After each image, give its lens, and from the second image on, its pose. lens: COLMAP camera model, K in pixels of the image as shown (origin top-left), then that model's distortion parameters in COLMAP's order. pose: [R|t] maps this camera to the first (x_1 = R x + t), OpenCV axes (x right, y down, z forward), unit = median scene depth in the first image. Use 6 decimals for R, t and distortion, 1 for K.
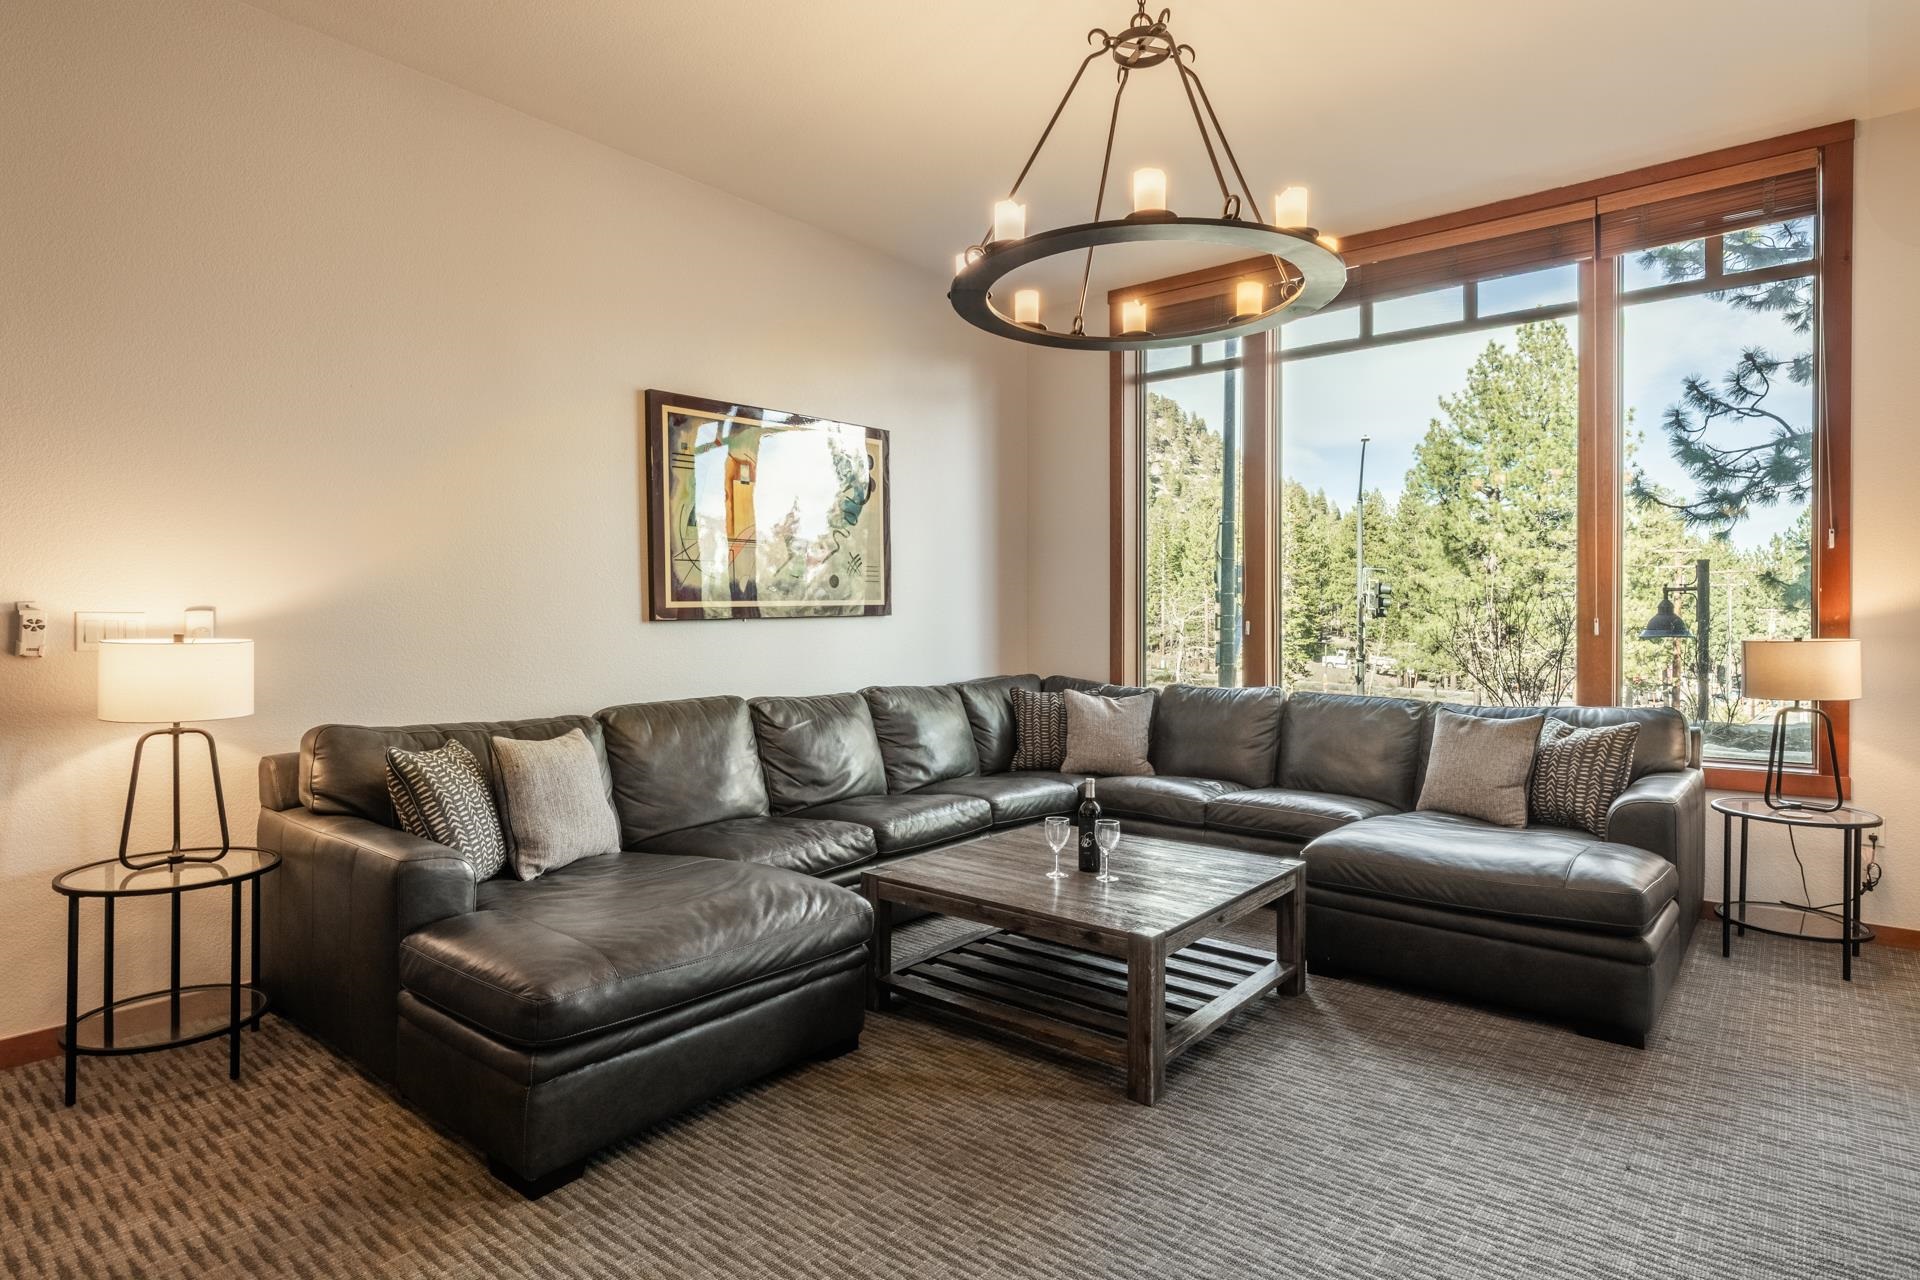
lens RADIAL K [[1035.6, 0, 959.3], [0, 1035.6, 625.3], [0, 0, 1]] dist [-0.001314, -0.000411]
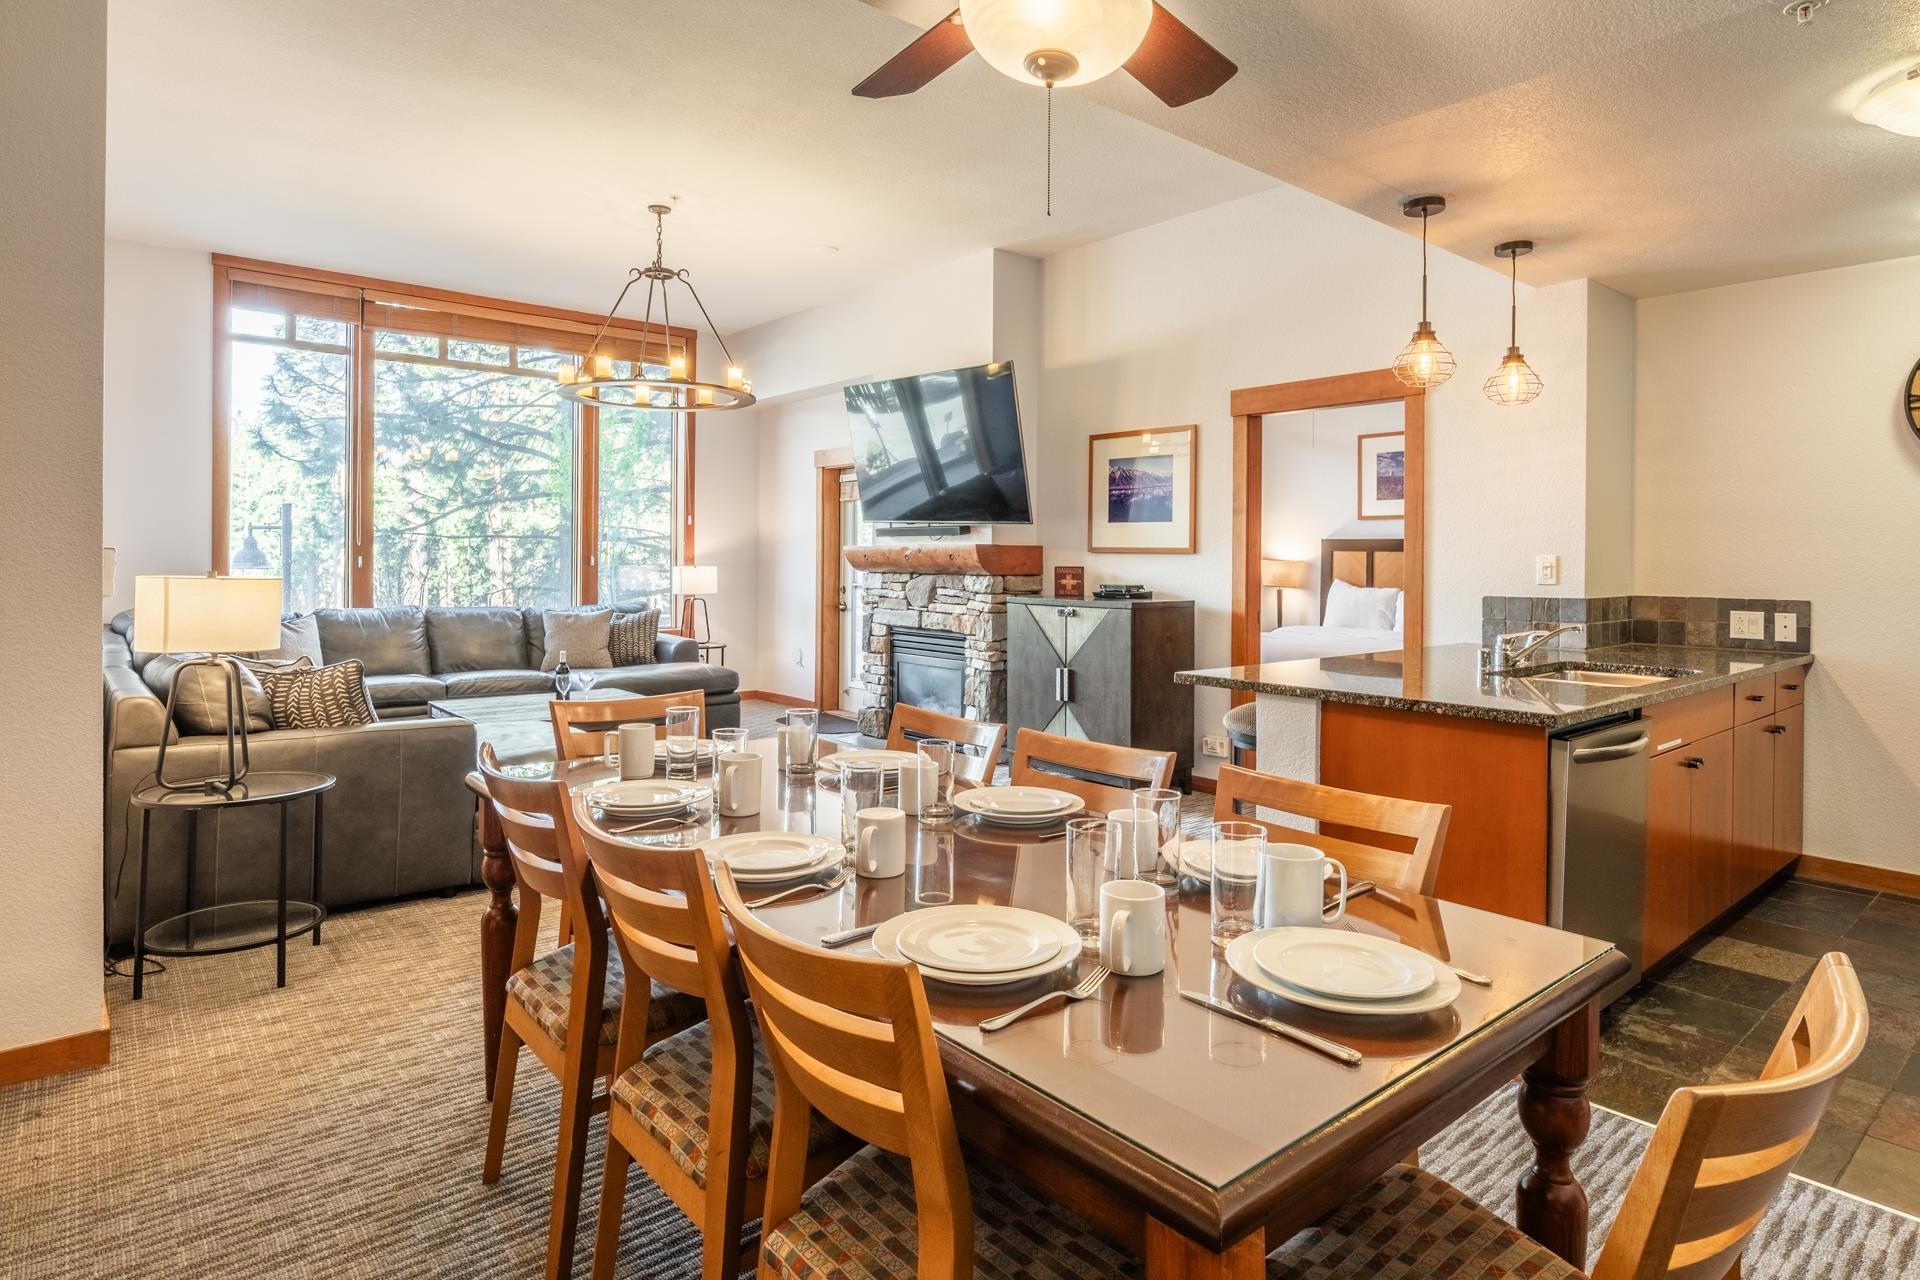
lens RADIAL K [[1046.5, 0, 966.9], [0, 1046.5, 557.8], [0, 0, 1]] dist [-0.002566, -0.001066]
pose [[0.181033, 0.000547, 0.983477, -0.867294], [-0.001286, 0.999999, -0.000320, -0.003282], [-0.983476, -0.001206, 0.181033, 0.025741]]
